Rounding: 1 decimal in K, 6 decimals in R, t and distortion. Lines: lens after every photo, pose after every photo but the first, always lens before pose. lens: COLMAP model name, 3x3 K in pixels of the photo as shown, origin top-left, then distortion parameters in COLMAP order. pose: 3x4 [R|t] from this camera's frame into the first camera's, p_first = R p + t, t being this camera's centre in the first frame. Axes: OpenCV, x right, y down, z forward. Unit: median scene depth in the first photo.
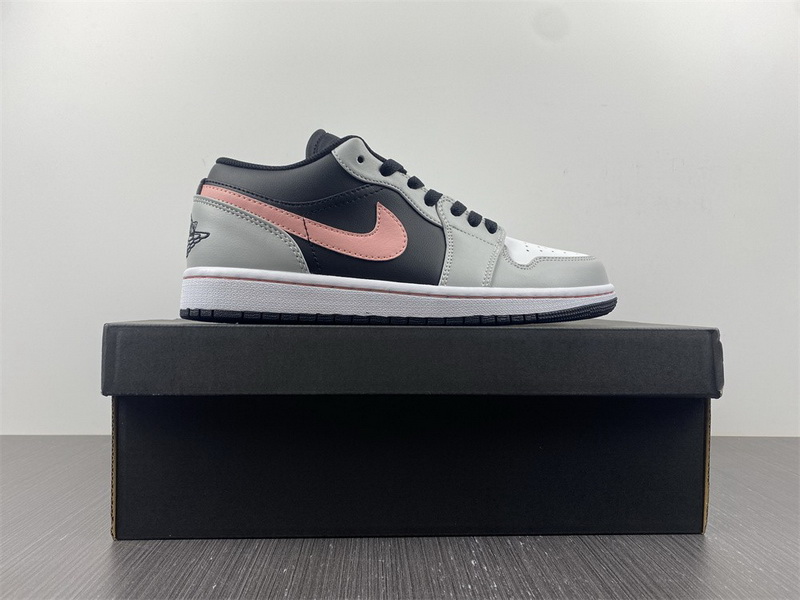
lens RADIAL K [[543.8, 0, 400.0], [0, 543.8, 300.0], [0, 0, 1]] dist [0.010493, -0.000781]
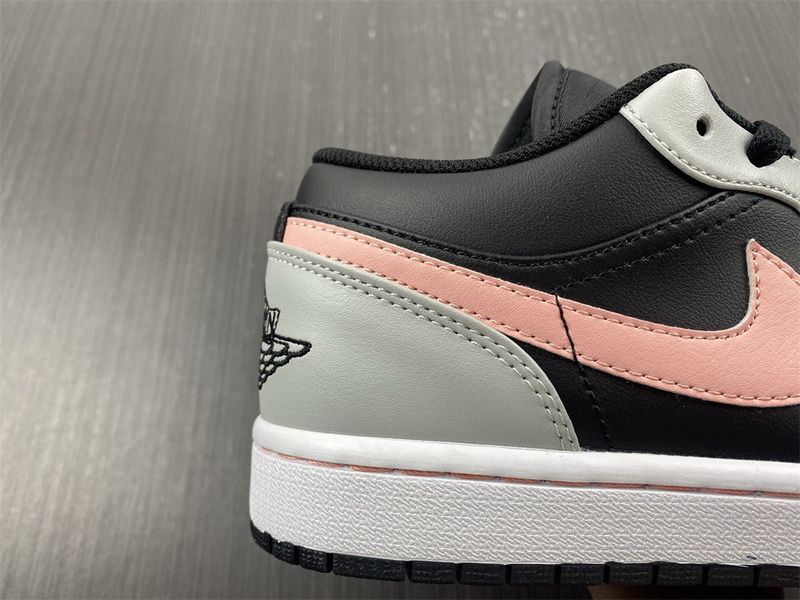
lens RADIAL K [[543.8, 0, 400.0], [0, 543.8, 300.0], [0, 0, 1]] dist [0.010493, -0.000781]
pose [[0.986652, -0.042392, -0.157229, -0.222127], [0.038699, 0.998900, -0.026474, -0.142713], [0.158178, 0.020036, 0.987207, 0.620696]]
